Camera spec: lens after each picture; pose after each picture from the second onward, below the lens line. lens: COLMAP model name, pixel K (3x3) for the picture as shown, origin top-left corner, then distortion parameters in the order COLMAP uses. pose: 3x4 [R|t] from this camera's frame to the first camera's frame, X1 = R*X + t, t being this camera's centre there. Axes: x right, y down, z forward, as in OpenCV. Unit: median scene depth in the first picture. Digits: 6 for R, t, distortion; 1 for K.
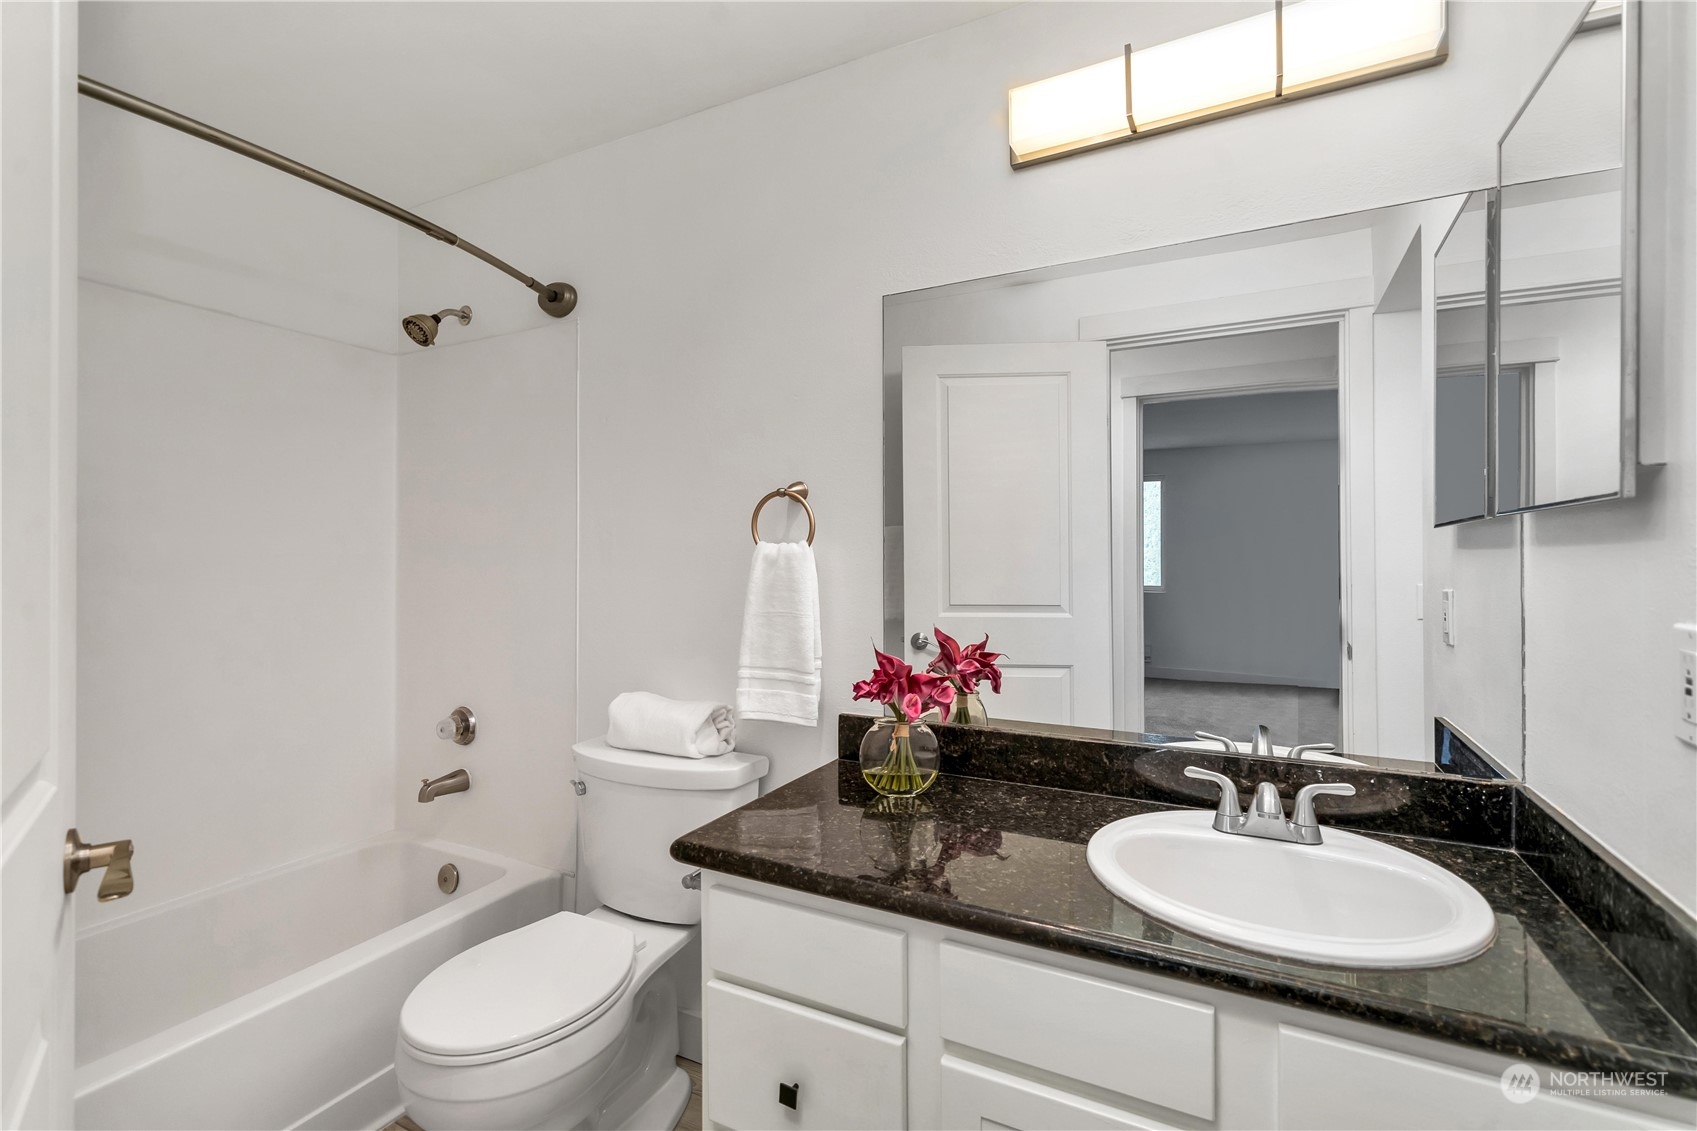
lens RADIAL K [[727.8, 0, 904.7], [0, 727.8, 558.8], [0, 0, 1]] dist [-0.001801, 0.000769]
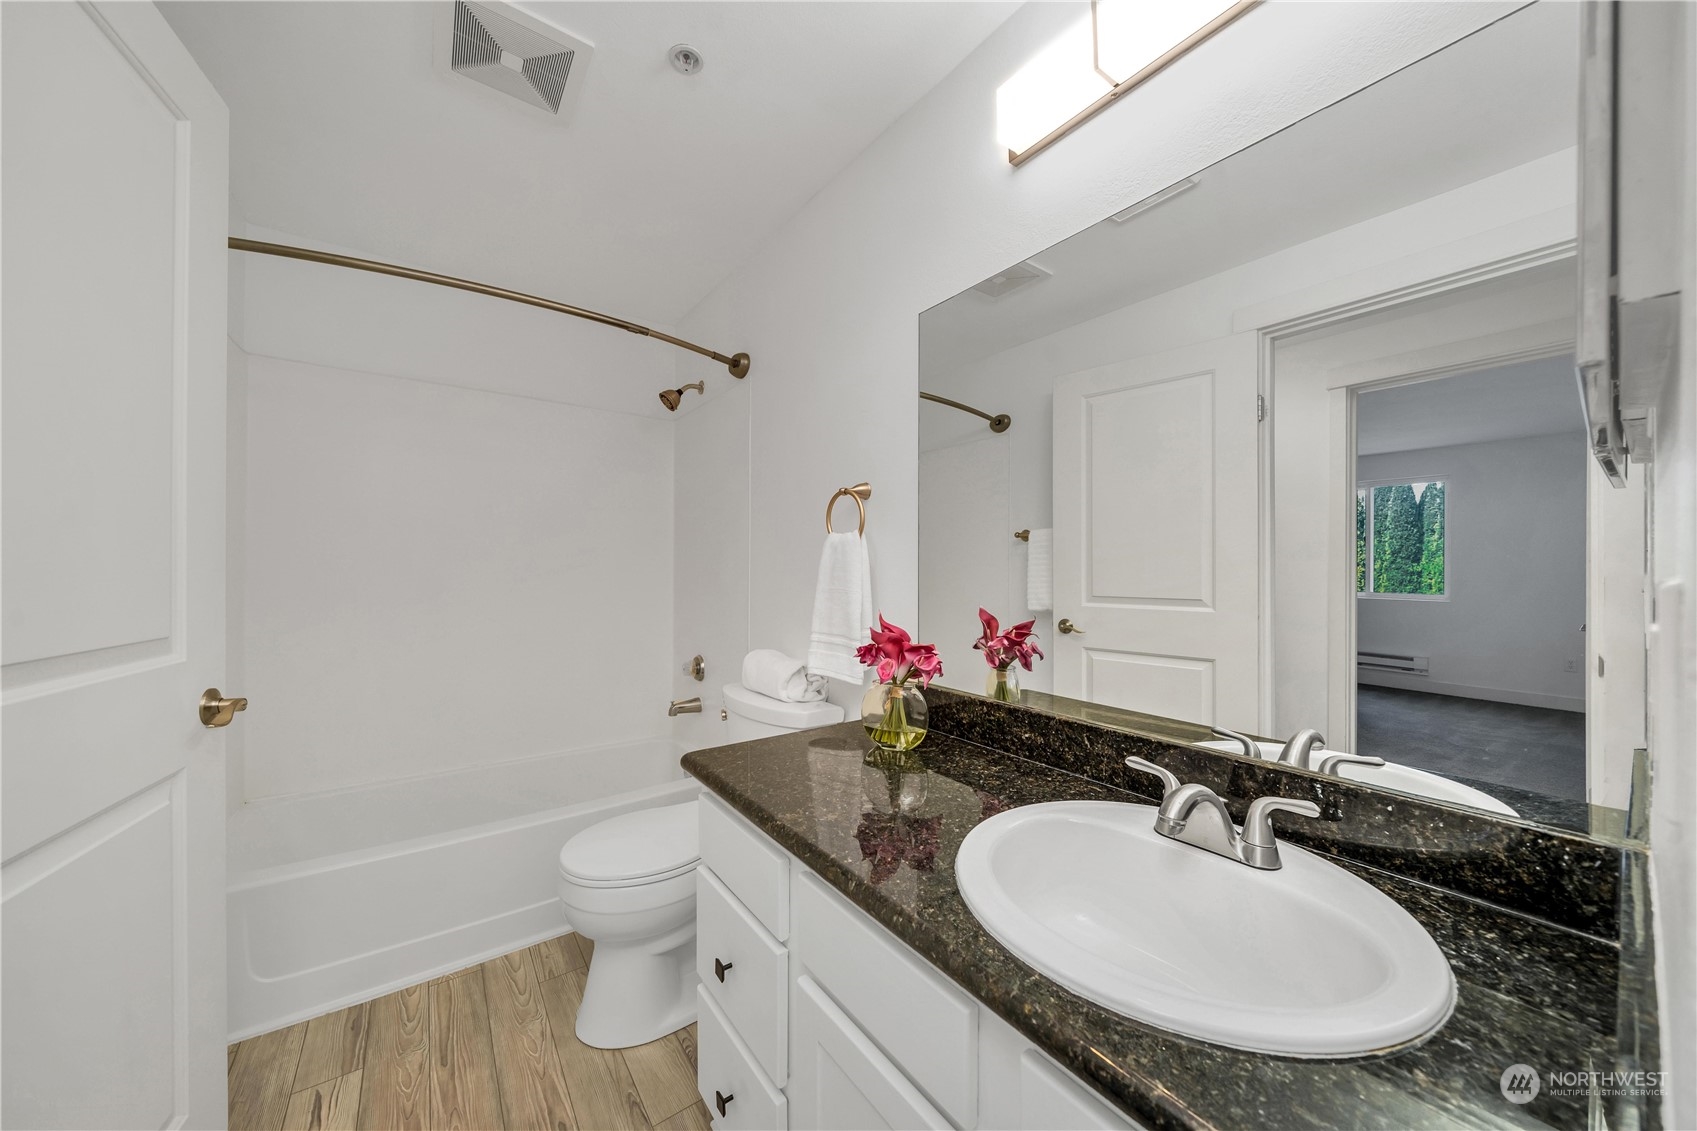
lens RADIAL K [[582.4, 0, 864.8], [0, 582.4, 569.0], [0, 0, 1]] dist [-0.009522, 0.001296]
pose [[0.894607, 0.002421, -0.446846, 0.347638], [-0.000353, 0.999989, 0.004713, 0.039604], [0.446853, -0.004059, 0.894598, 0.165704]]
